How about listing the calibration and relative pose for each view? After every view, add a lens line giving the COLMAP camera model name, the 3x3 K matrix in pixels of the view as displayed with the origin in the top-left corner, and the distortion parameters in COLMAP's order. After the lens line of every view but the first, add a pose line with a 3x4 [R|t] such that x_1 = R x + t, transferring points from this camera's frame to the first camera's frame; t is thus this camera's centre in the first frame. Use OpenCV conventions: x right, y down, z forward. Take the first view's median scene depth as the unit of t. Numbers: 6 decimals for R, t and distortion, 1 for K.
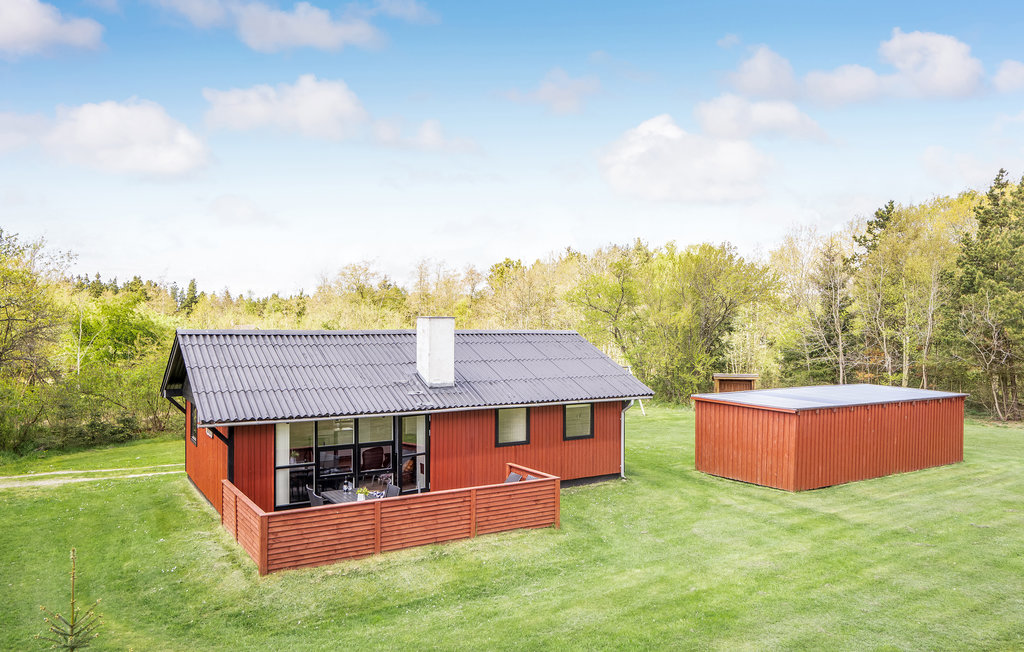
lens RADIAL K [[718.6, 0, 526.1], [0, 718.6, 286.8], [0, 0, 1]] dist [-0.022898, 0.013588]
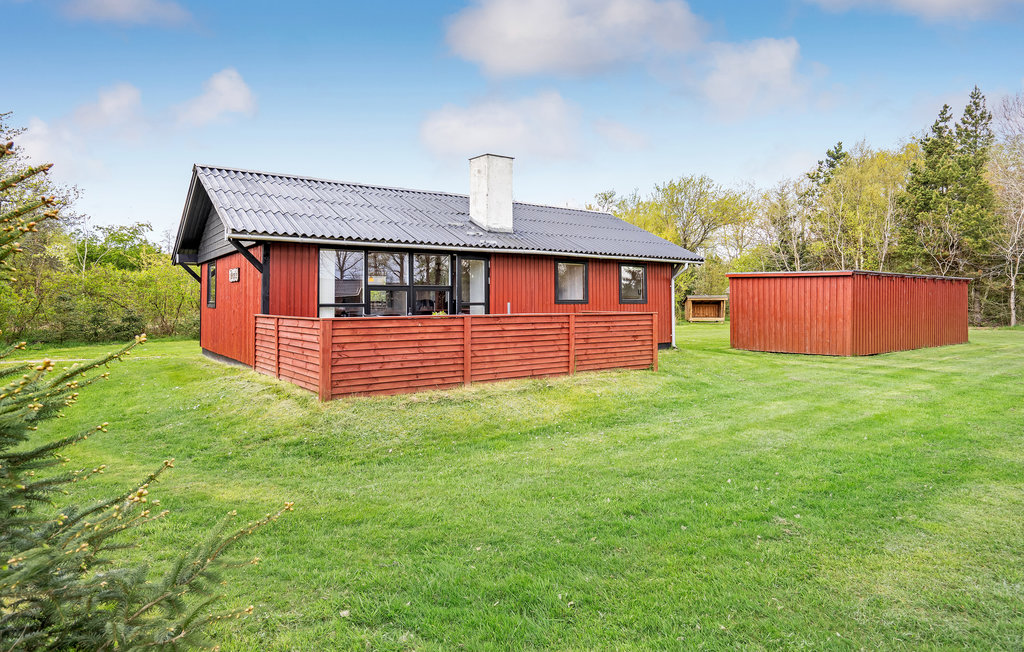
lens RADIAL K [[575.6, 0, 509.7], [0, 575.6, 278.7], [0, 0, 1]] dist [-0.021341, 0.003033]
pose [[0.997488, -0.004628, 0.070678, -0.159536], [0.004692, 0.999989, -0.000733, 0.201668], [-0.070674, 0.001063, 0.997499, 0.290559]]
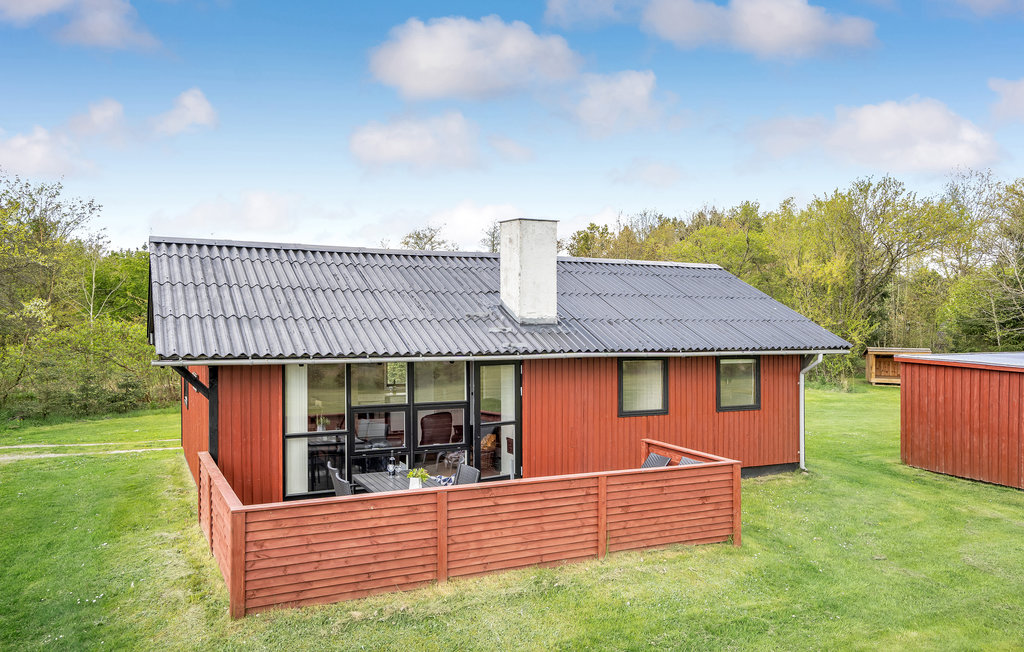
lens RADIAL K [[743.3, 0, 519.4], [0, 743.3, 322.0], [0, 0, 1]] dist [0.030008, 0.017246]
pose [[0.994446, 0.005568, -0.105100, -0.065229], [0.000454, 0.998364, 0.057182, 0.101824], [0.105247, -0.056912, 0.992816, 0.329201]]
